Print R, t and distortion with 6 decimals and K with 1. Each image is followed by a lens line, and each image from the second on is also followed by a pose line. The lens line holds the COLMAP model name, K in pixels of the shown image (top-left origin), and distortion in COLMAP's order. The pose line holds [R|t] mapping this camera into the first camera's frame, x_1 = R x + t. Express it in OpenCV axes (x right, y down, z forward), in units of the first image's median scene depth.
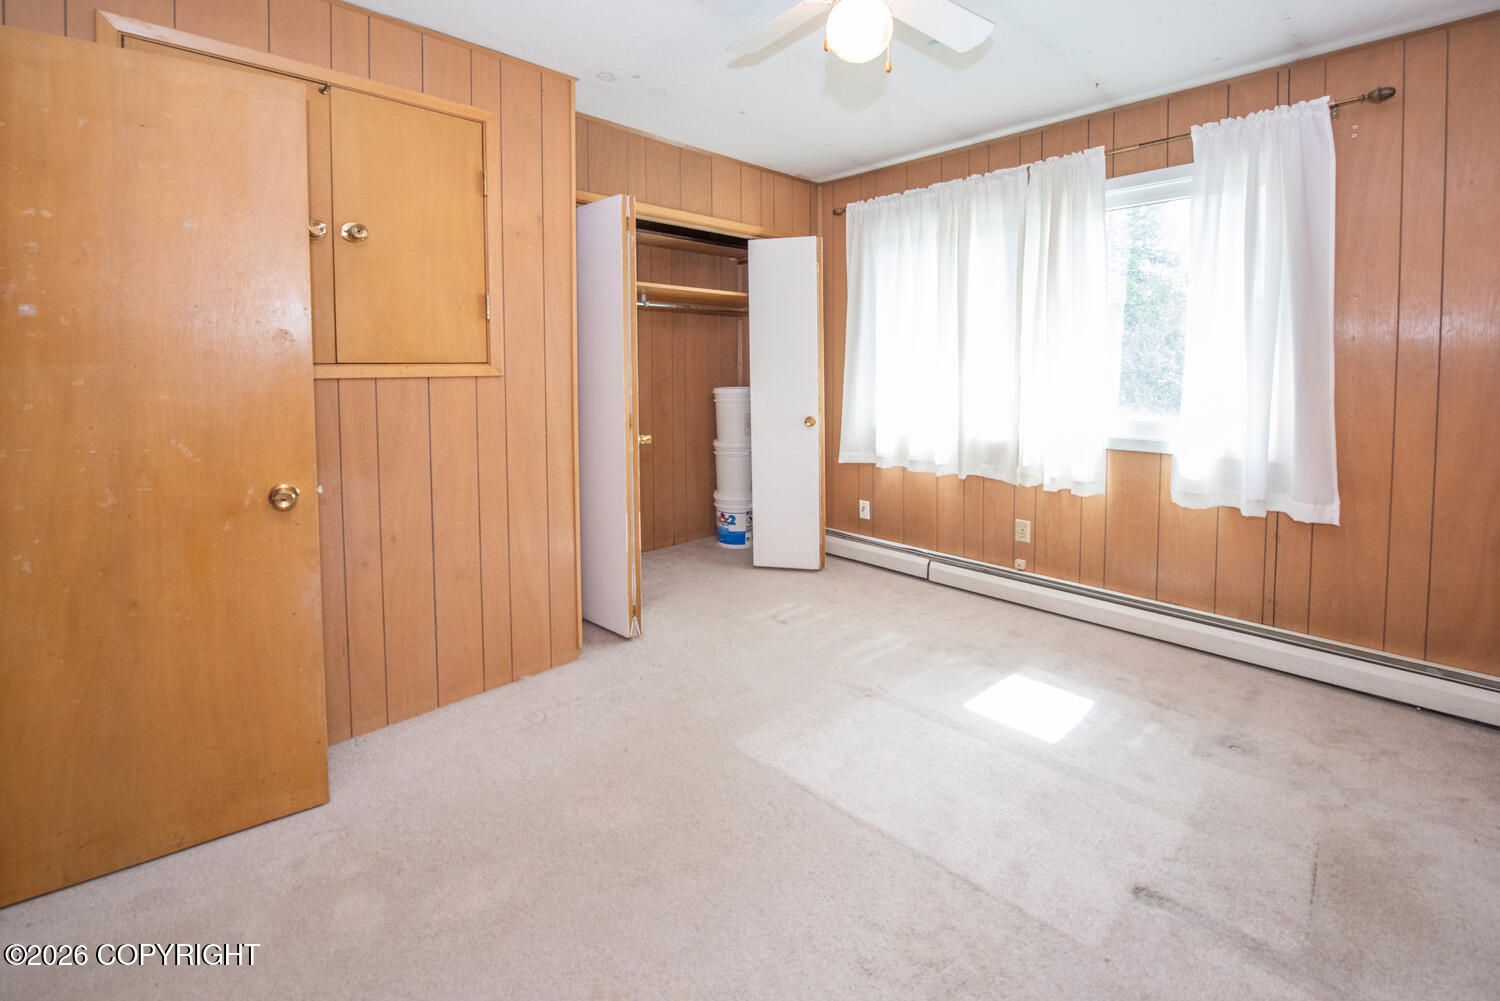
lens RADIAL K [[616.3, 0, 741.0], [0, 616.3, 476.7], [0, 0, 1]] dist [-0.012335, -0.000085]
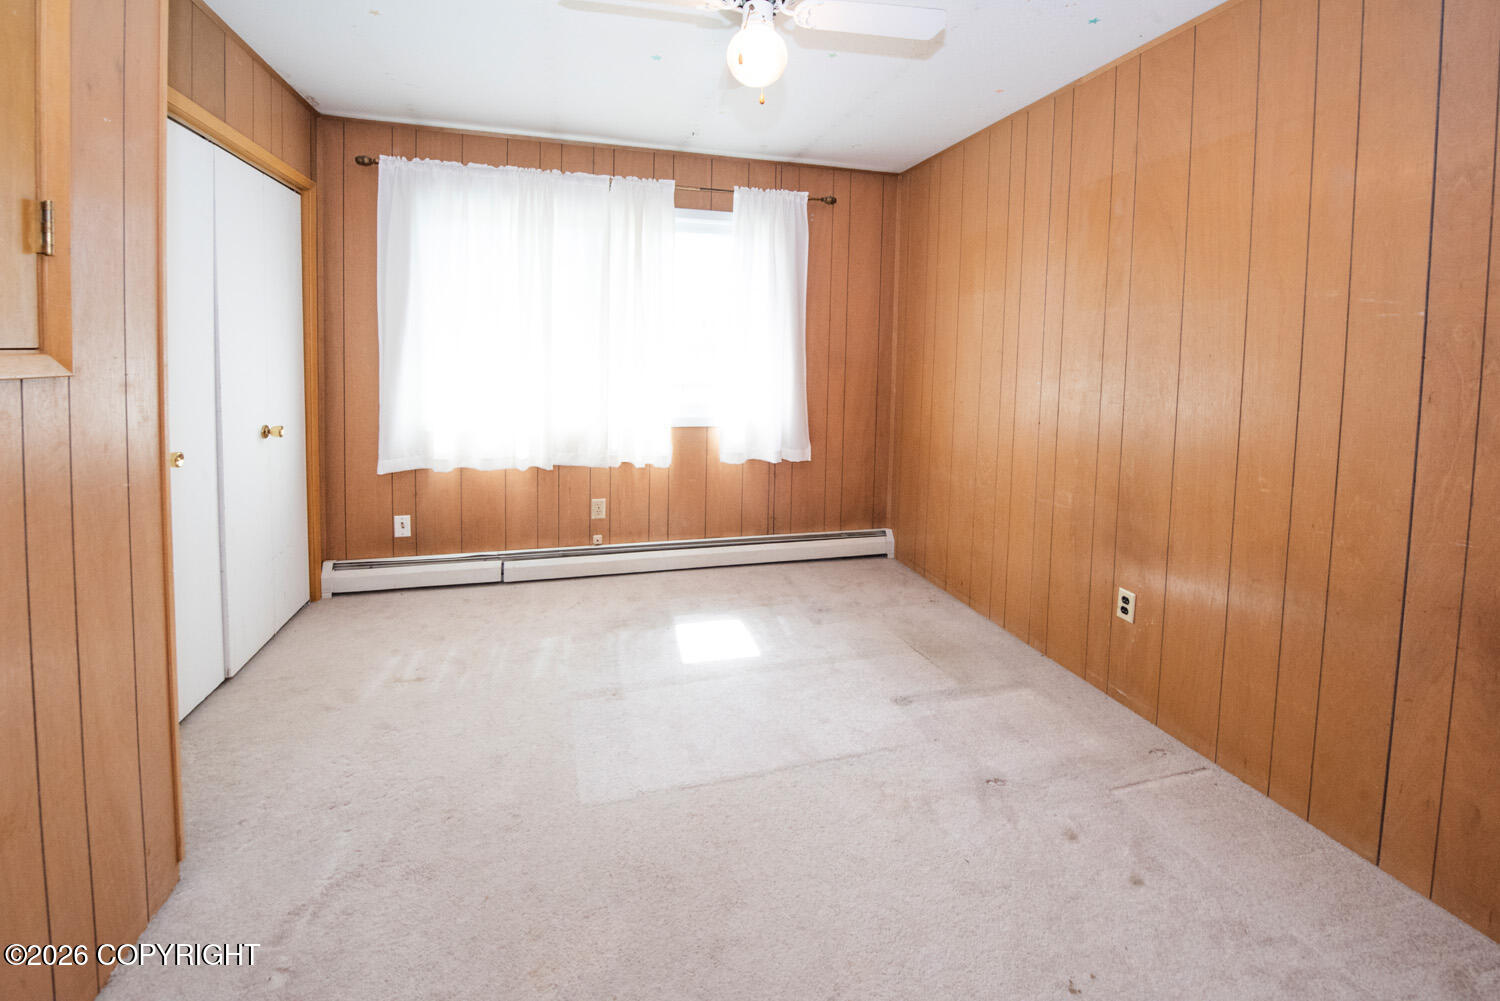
lens RADIAL K [[623.9, 0, 745.1], [0, 623.9, 471.4], [0, 0, 1]] dist [-0.012557, -0.000104]
pose [[0.498813, -0.143841, 0.854690, -0.453749], [0.132962, 0.987159, 0.088536, -0.053482], [-0.856450, 0.069479, 0.511533, 0.262870]]
